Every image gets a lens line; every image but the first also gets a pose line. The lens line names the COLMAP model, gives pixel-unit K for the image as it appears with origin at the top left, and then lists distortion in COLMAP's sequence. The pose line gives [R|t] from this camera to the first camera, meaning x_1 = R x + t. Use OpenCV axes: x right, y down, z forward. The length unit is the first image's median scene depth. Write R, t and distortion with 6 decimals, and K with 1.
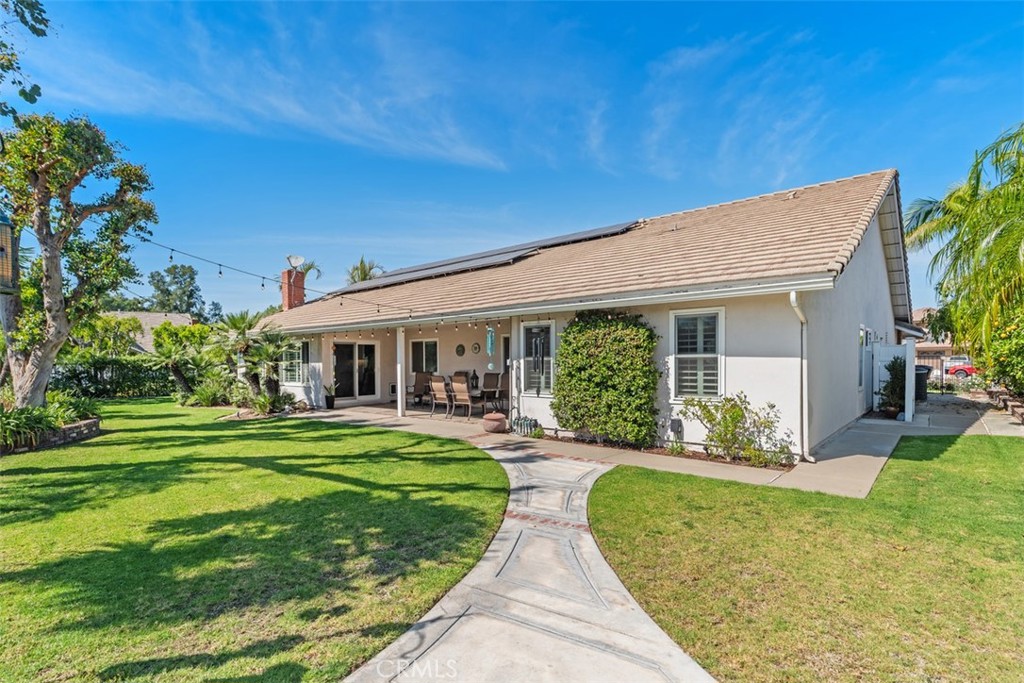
lens RADIAL K [[529.9, 0, 511.5], [0, 529.9, 364.5], [0, 0, 1]] dist [0.001664, 0.000325]
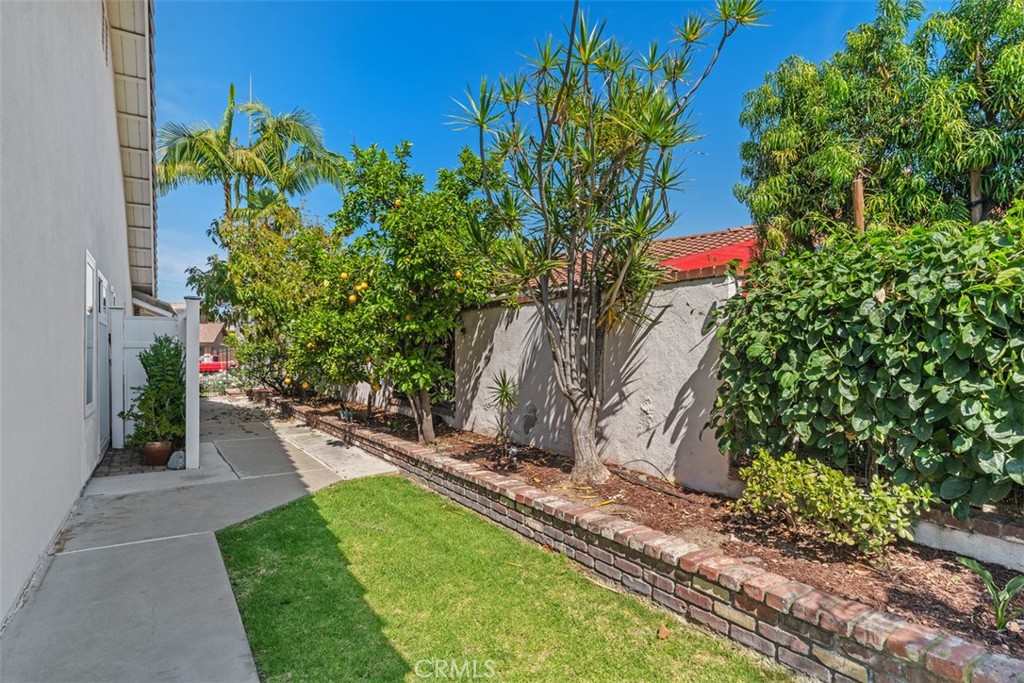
lens RADIAL K [[569.0, 0, 511.8], [0, 569.0, 356.8], [0, 0, 1]] dist [0.000381, 0.000191]
pose [[0.321603, 0.002459, 0.946871, 0.170185], [0.008070, 0.999953, -0.005338, 0.005080], [-0.946840, 0.009357, 0.321568, 0.269698]]
